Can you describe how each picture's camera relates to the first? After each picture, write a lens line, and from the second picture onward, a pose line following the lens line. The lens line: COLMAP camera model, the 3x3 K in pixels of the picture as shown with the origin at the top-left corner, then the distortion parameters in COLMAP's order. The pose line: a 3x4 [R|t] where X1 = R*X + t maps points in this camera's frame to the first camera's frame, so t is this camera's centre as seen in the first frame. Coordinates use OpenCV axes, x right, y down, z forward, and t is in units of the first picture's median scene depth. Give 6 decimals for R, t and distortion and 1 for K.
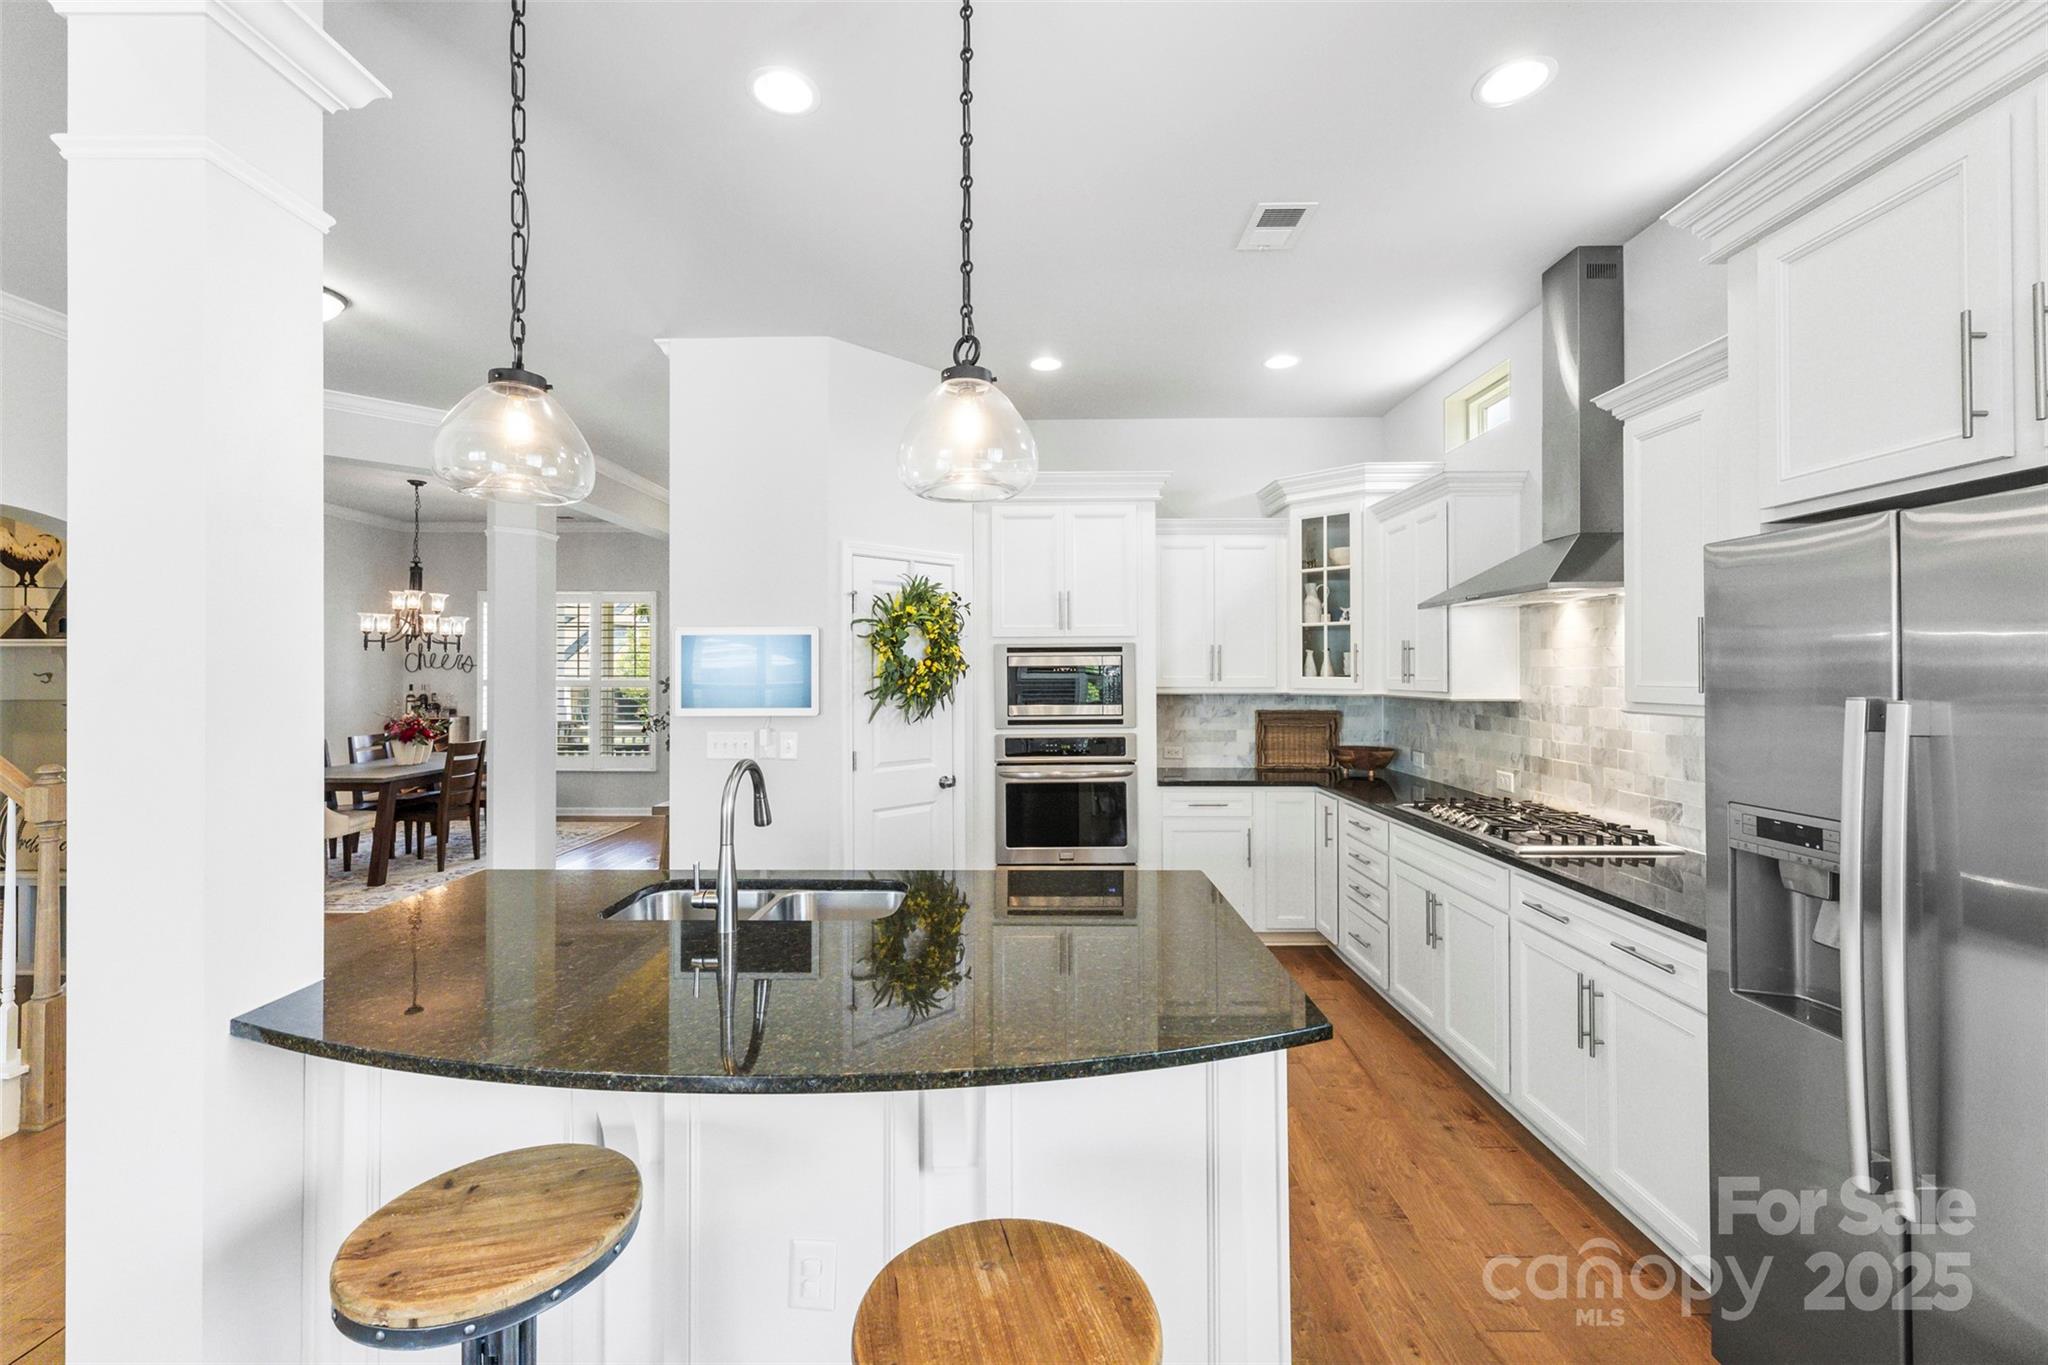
lens RADIAL K [[841.0, 0, 1019.6], [0, 841.0, 669.0], [0, 0, 1]] dist [-0.005383, -0.000218]
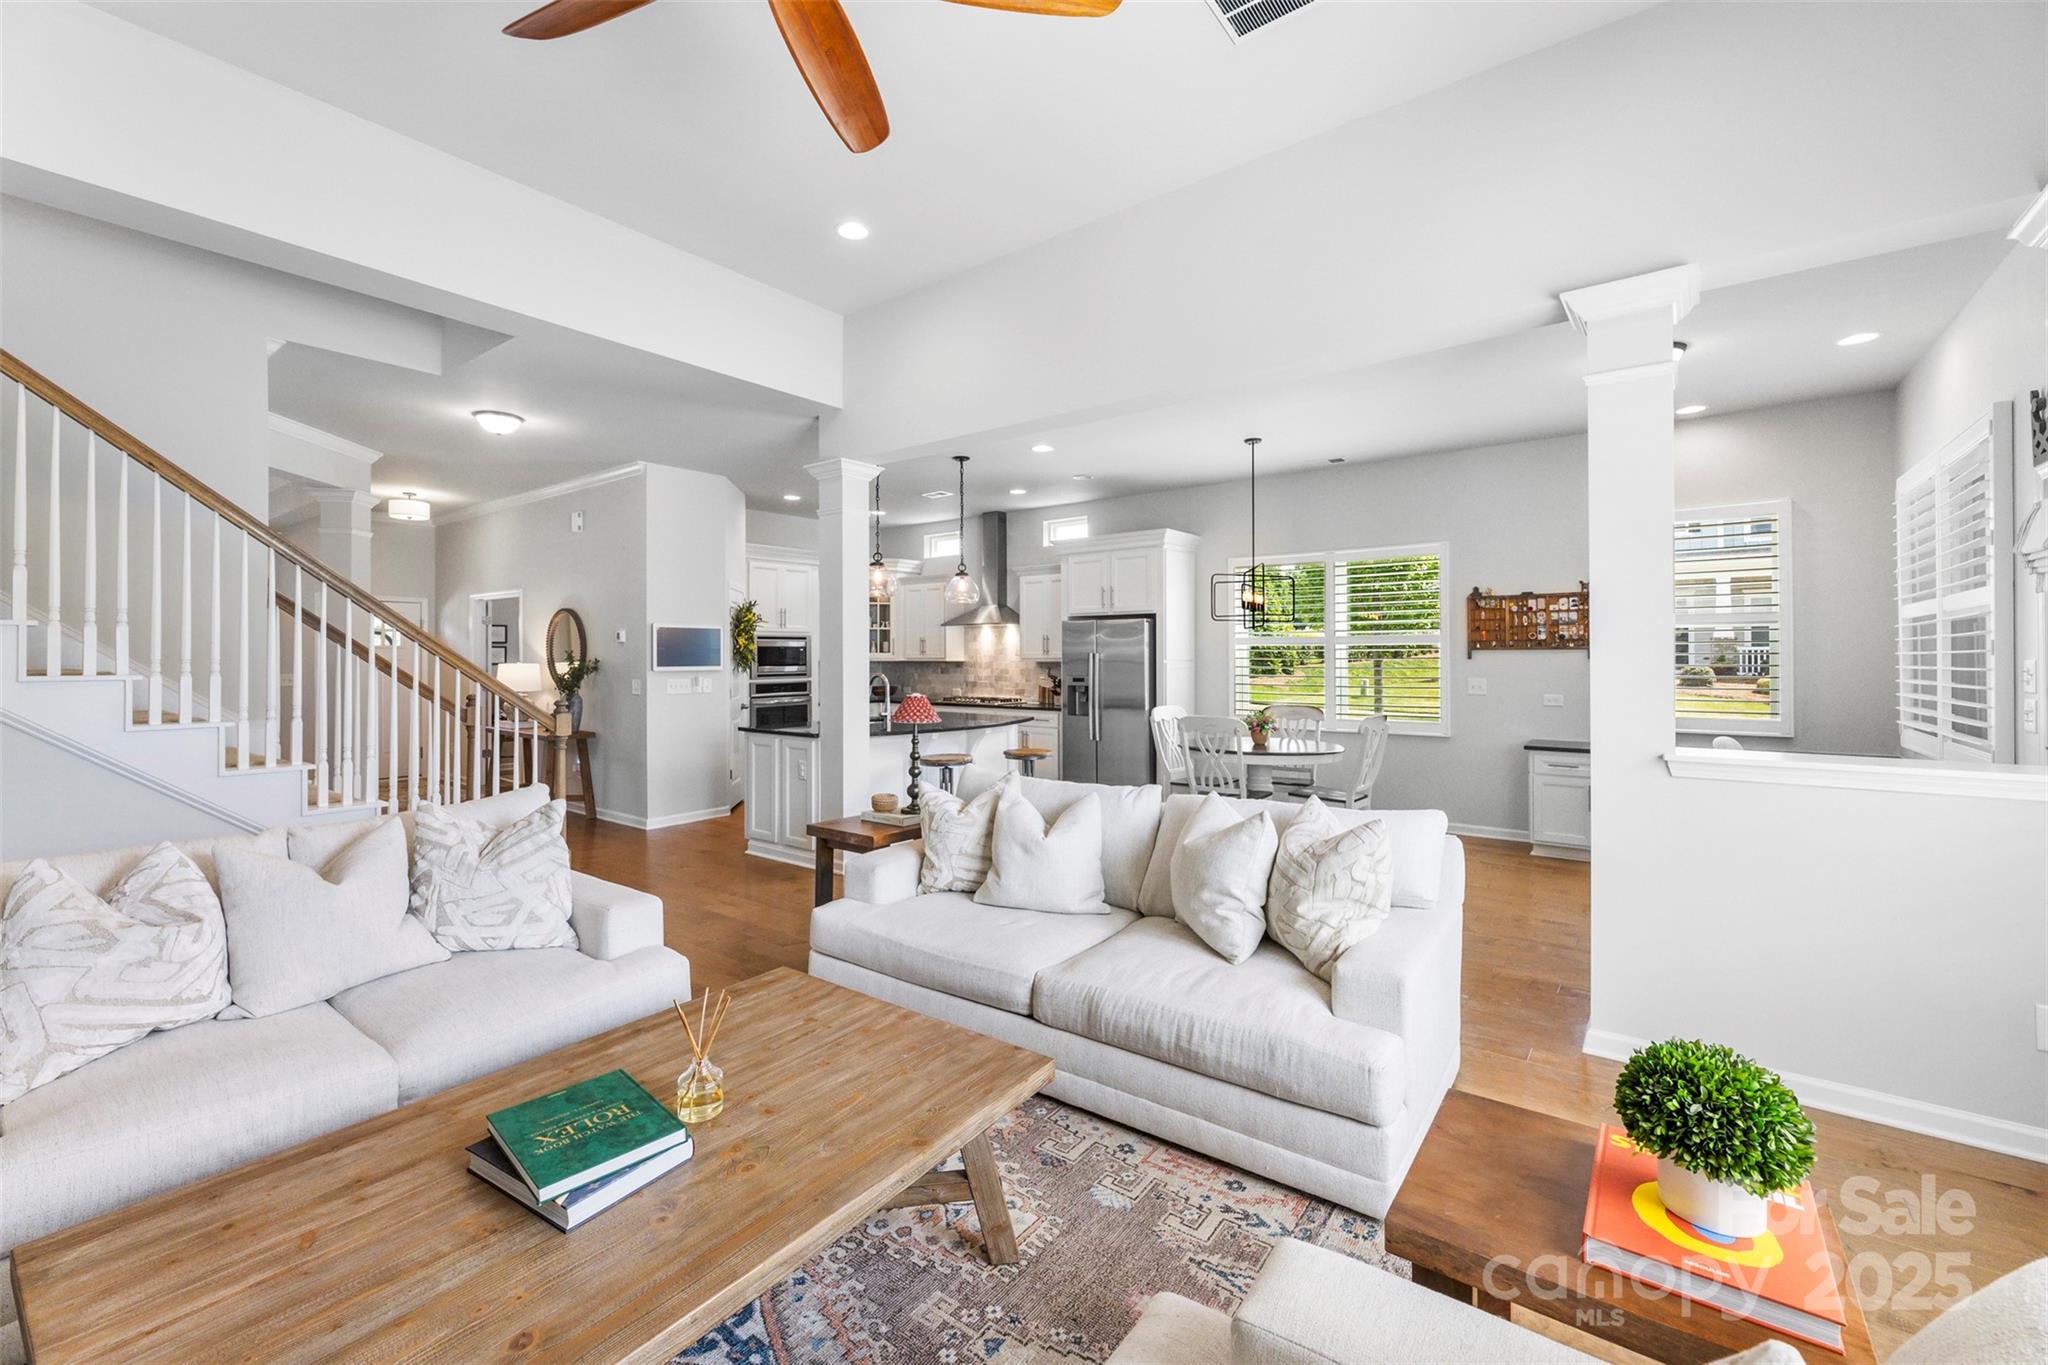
lens RADIAL K [[841.0, 0, 1021.7], [0, 841.0, 662.3], [0, 0, 1]] dist [-0.005383, -0.000218]
pose [[0.620565, -0.004437, 0.784143, -1.175051], [-0.003338, 0.999960, 0.008299, 0.015790], [-0.784148, -0.007768, 0.620525, -0.680105]]
